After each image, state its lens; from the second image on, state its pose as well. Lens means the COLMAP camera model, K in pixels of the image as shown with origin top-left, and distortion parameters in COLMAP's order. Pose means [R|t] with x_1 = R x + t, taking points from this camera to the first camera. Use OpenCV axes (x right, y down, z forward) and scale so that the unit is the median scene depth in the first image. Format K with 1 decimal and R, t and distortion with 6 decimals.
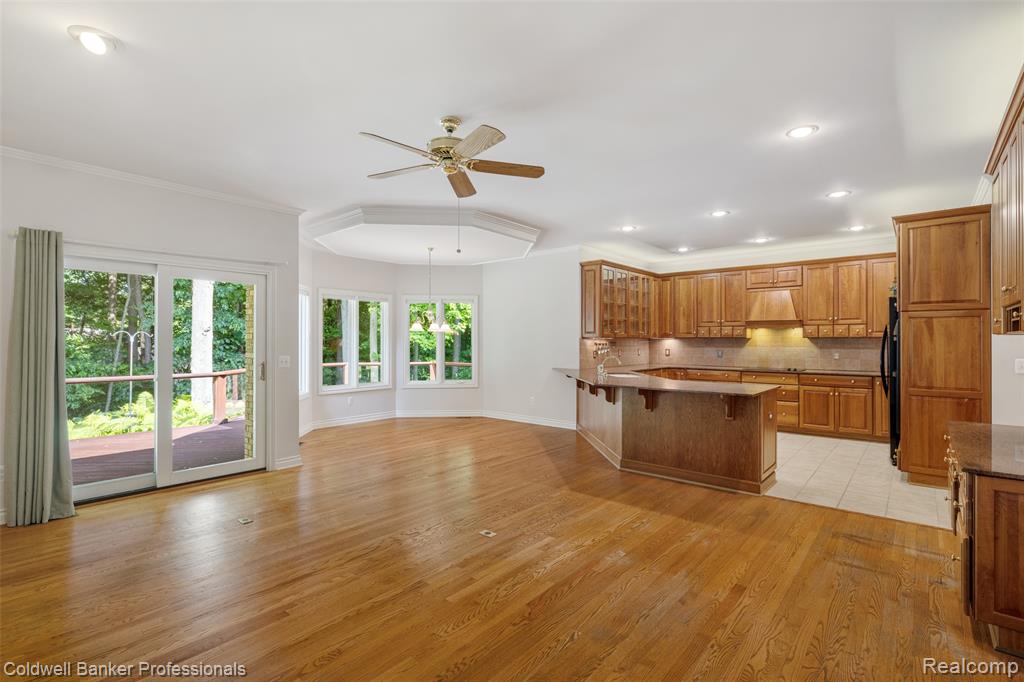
lens RADIAL K [[491.0, 0, 508.5], [0, 491.0, 337.8], [0, 0, 1]] dist [-0.011430, 0.004670]
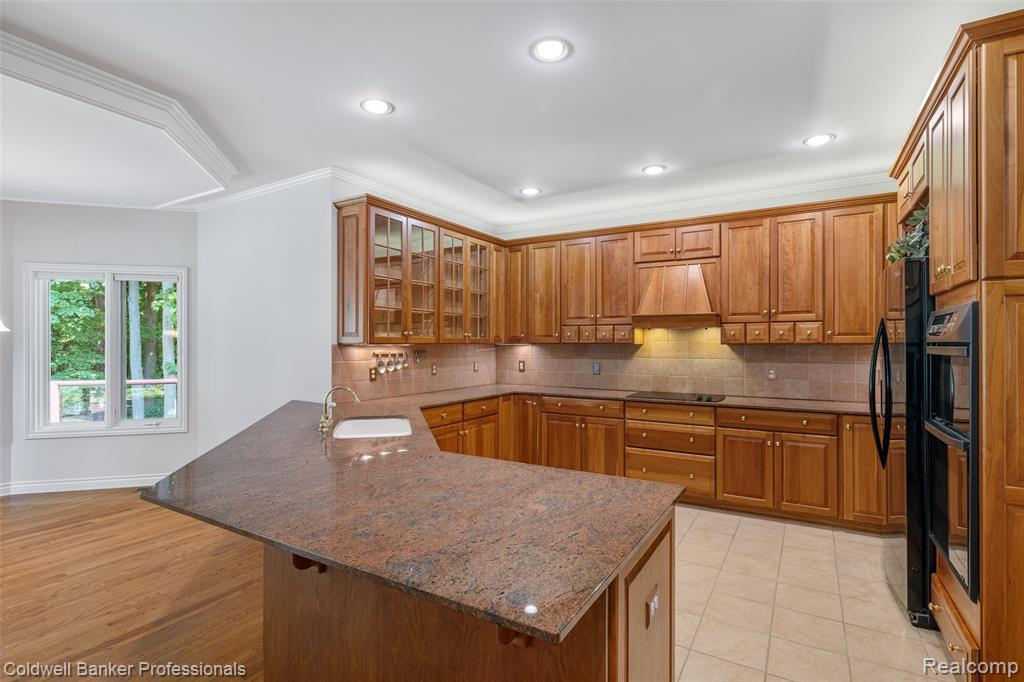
lens RADIAL K [[491.0, 0, 513.7], [0, 491.0, 343.2], [0, 0, 1]] dist [-0.011430, 0.004670]
pose [[0.984974, -0.000664, 0.172702, 0.244541], [-0.000219, 0.999987, 0.005095, -0.003991], [-0.172704, -0.005057, 0.984961, 0.445927]]
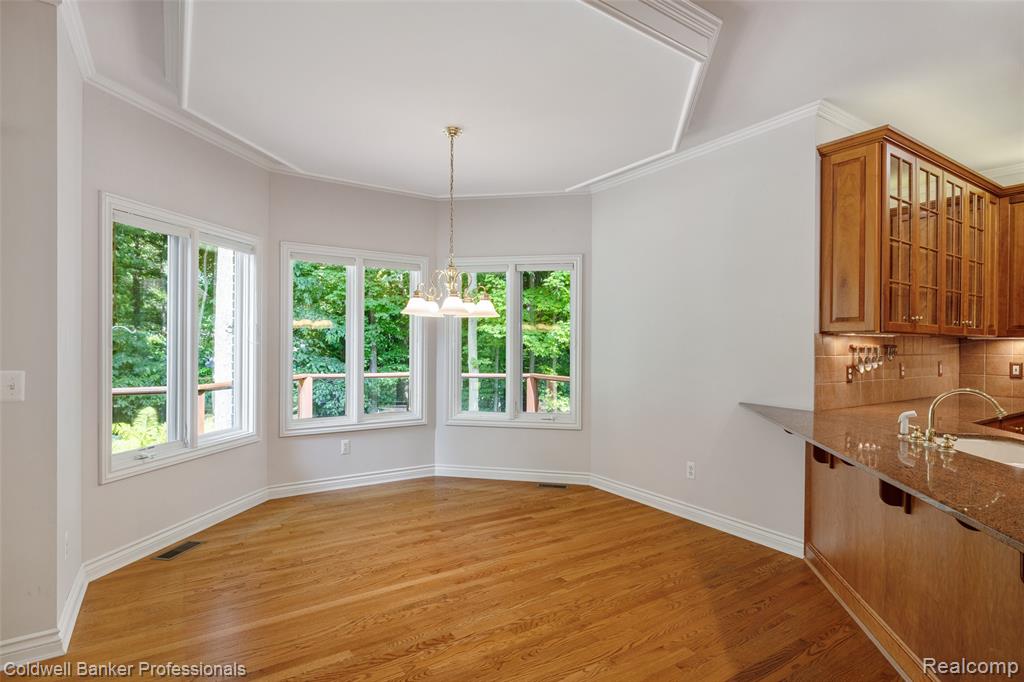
lens RADIAL K [[519.7, 0, 511.6], [0, 519.7, 346.7], [0, 0, 1]] dist [-0.000810, 0.000794]
pose [[0.960883, 0.008460, -0.276825, 0.022552], [-0.006022, 0.999935, 0.009655, 0.008417], [0.276889, -0.007610, 0.960872, 0.515510]]
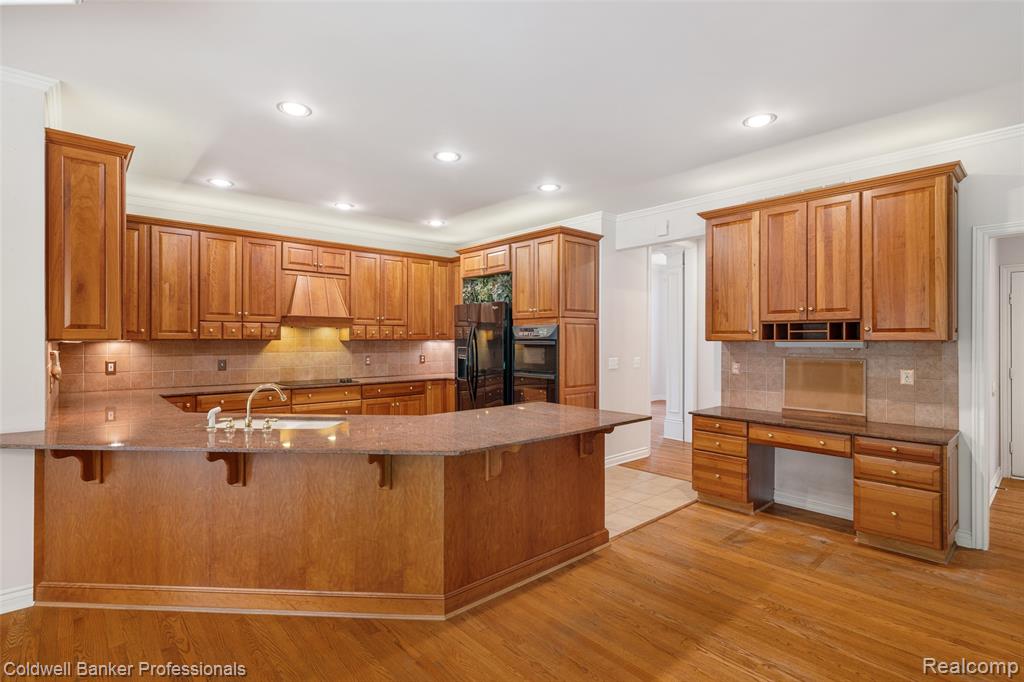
lens RADIAL K [[491.0, 0, 516.6], [0, 491.0, 339.7], [0, 0, 1]] dist [-0.011430, 0.004670]
pose [[0.116717, -0.000836, 0.993165, -0.167281], [-0.006167, 0.999980, 0.001567, -0.003566], [-0.993146, -0.006308, 0.116709, 0.618274]]
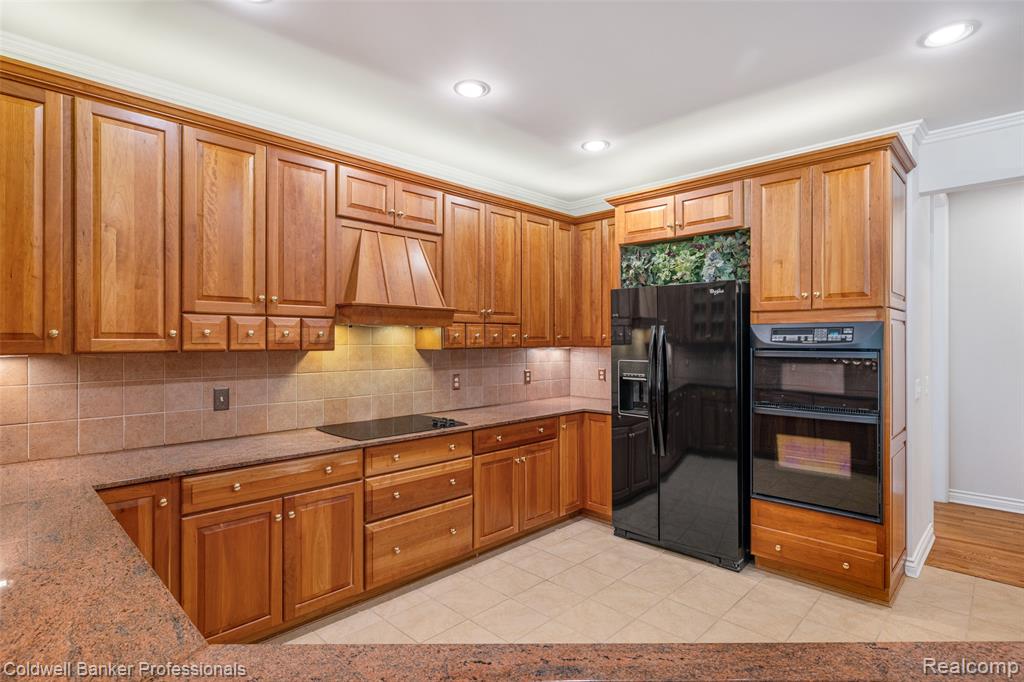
lens RADIAL K [[519.7, 0, 514.4], [0, 519.7, 340.0], [0, 0, 1]] dist [-0.000810, 0.000794]
pose [[0.060317, 0.000352, 0.998179, 0.114136], [-0.005216, 0.999986, -0.000038, -0.008614], [-0.998166, -0.005204, 0.060318, 0.883769]]
